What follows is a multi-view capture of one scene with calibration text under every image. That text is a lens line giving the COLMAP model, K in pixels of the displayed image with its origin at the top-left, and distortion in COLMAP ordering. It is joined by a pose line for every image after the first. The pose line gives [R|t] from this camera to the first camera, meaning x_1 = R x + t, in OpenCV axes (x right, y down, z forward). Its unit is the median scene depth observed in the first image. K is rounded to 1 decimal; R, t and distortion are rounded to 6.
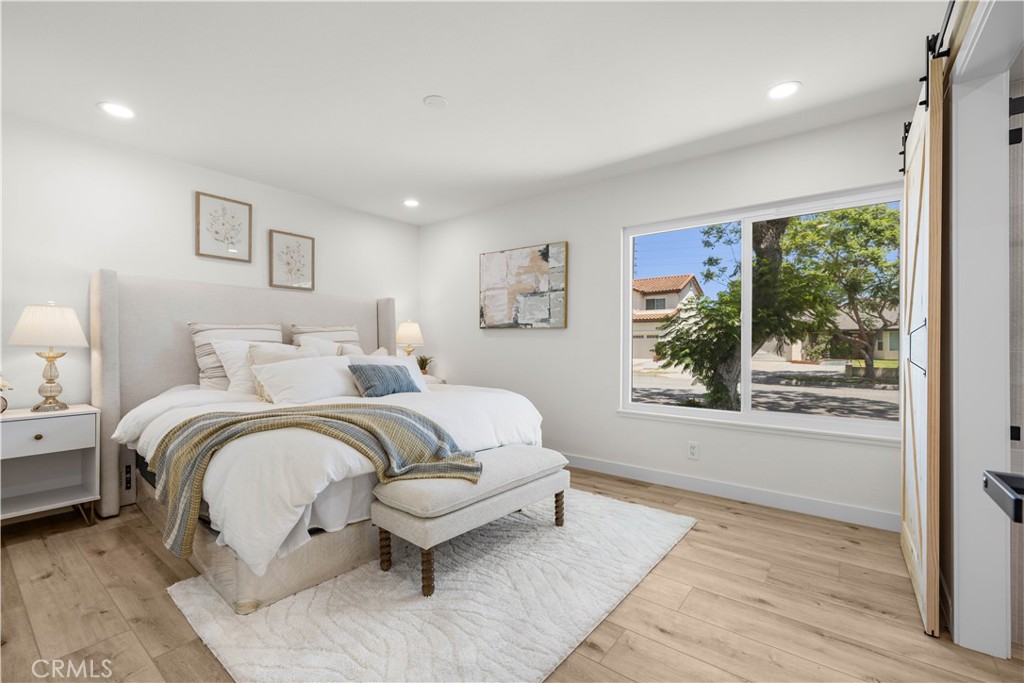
lens RADIAL K [[433.2, 0, 515.6], [0, 433.2, 350.2], [0, 0, 1]] dist [0.001218, 0.000741]
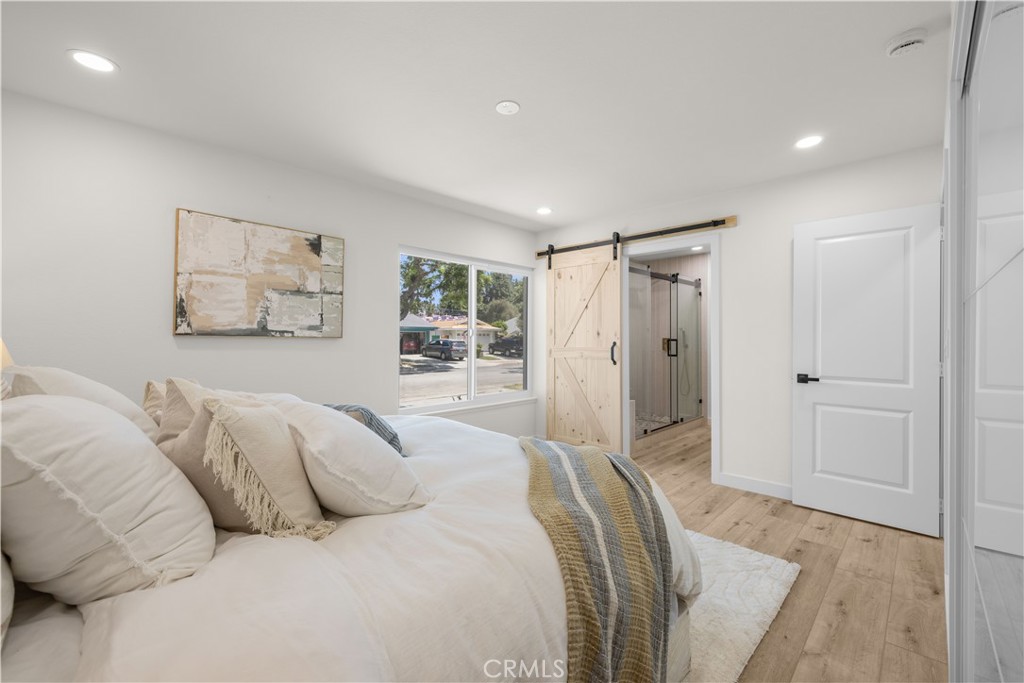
lens RADIAL K [[433.2, 0, 511.8], [0, 433.2, 337.7], [0, 0, 1]] dist [0.001218, 0.000741]
pose [[0.115599, -0.002993, 0.993291, -0.693956], [0.012623, 0.999919, 0.001544, -0.047480], [-0.993216, 0.012359, 0.115627, 0.549243]]
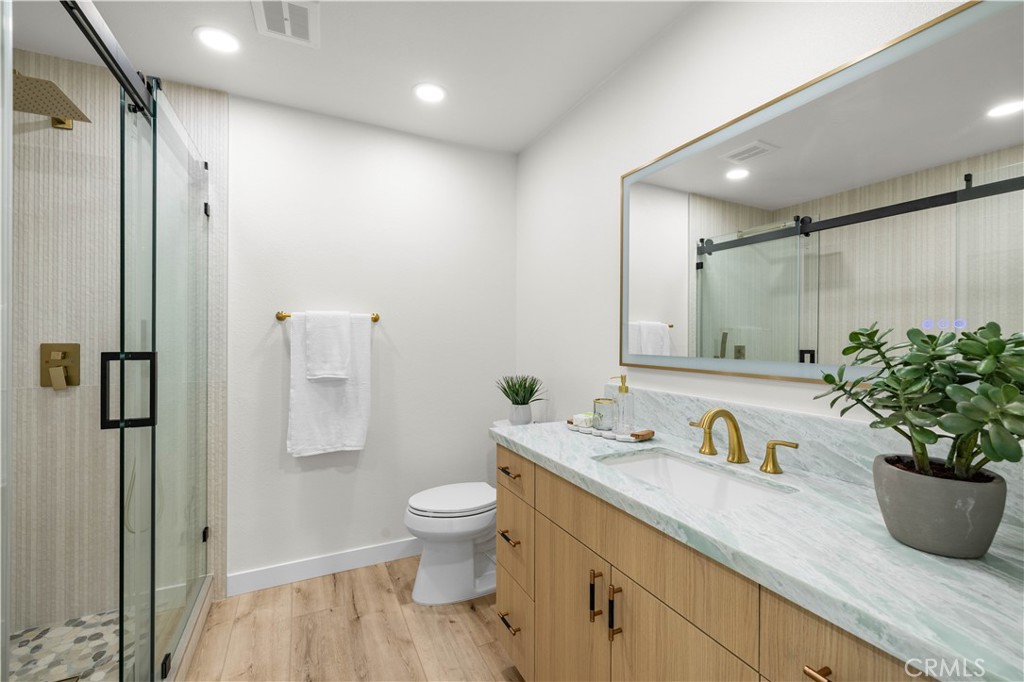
lens RADIAL K [[433.2, 0, 511.8], [0, 433.2, 338.9], [0, 0, 1]] dist [0.001218, 0.000741]
pose [[-0.891506, -0.005072, 0.452980, 0.379251], [-0.000500, 0.999948, 0.010211, -0.047303], [-0.453008, 0.008877, -0.891462, 0.350374]]
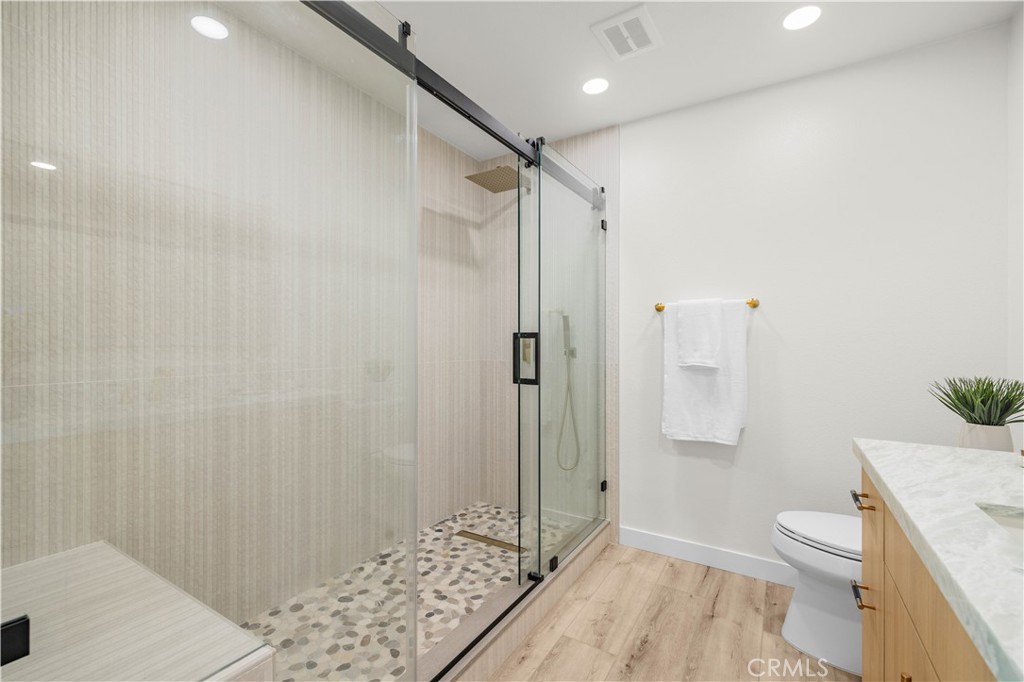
lens RADIAL K [[433.2, 0, 516.2], [0, 433.2, 344.8], [0, 0, 1]] dist [0.001218, 0.000741]
pose [[-0.093395, -0.006623, 0.995607, 0.308938], [0.007466, 0.999945, 0.007352, -0.024238], [-0.995601, 0.008120, -0.093340, 0.243996]]
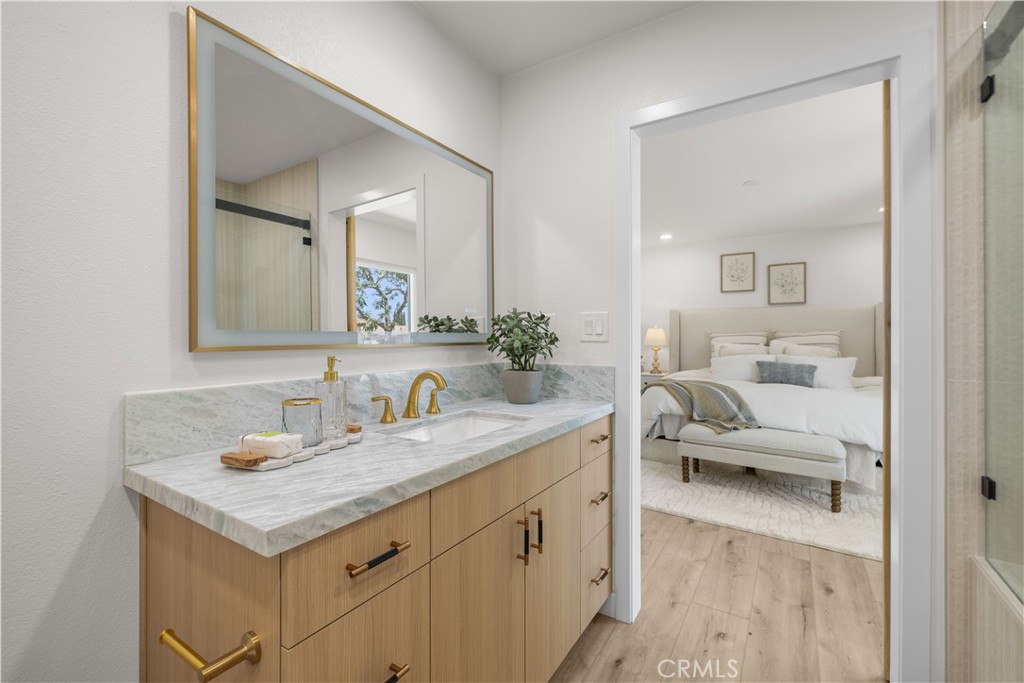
lens RADIAL K [[433.2, 0, 510.6], [0, 433.2, 331.2], [0, 0, 1]] dist [0.001218, 0.000741]
pose [[0.068983, -0.015909, -0.997491, 0.761580], [-0.012214, 0.999784, -0.016790, -0.023698], [0.997543, 0.013342, 0.068774, 0.050434]]
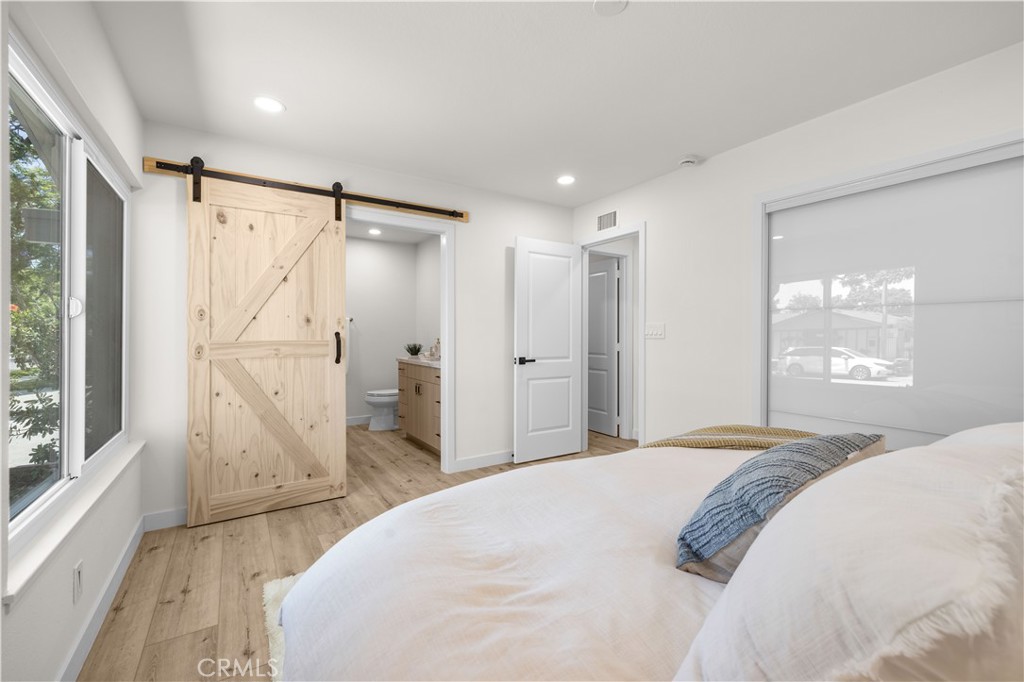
lens RADIAL K [[433.2, 0, 518.7], [0, 433.2, 336.6], [0, 0, 1]] dist [0.001218, 0.000741]
pose [[-0.941581, -0.003836, 0.336765, -0.172567], [0.001593, 0.999873, 0.015845, -0.036269], [-0.336783, 0.015456, -0.941455, 1.051526]]
